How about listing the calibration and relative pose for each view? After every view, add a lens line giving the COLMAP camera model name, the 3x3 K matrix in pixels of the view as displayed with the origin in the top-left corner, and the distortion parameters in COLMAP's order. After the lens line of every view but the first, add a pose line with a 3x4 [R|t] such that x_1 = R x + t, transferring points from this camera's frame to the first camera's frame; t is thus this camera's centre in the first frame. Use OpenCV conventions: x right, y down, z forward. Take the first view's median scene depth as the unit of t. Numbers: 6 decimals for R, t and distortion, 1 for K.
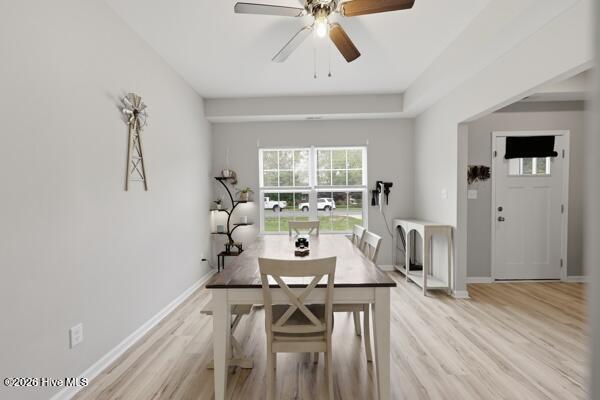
lens RADIAL K [[252.2, 0, 300.0], [0, 252.2, 200.0], [0, 0, 1]] dist [0.000029, 0.000018]
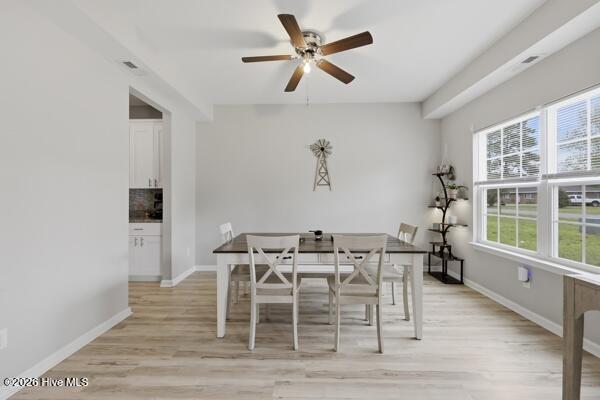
lens RADIAL K [[252.2, 0, 300.0], [0, 252.2, 200.0], [0, 0, 1]] dist [0.000029, 0.000018]
pose [[-0.028035, 0.026690, -0.999251, 0.673739], [-0.006493, 0.999618, 0.026882, -0.011212], [0.999586, 0.007242, -0.027850, 0.493155]]
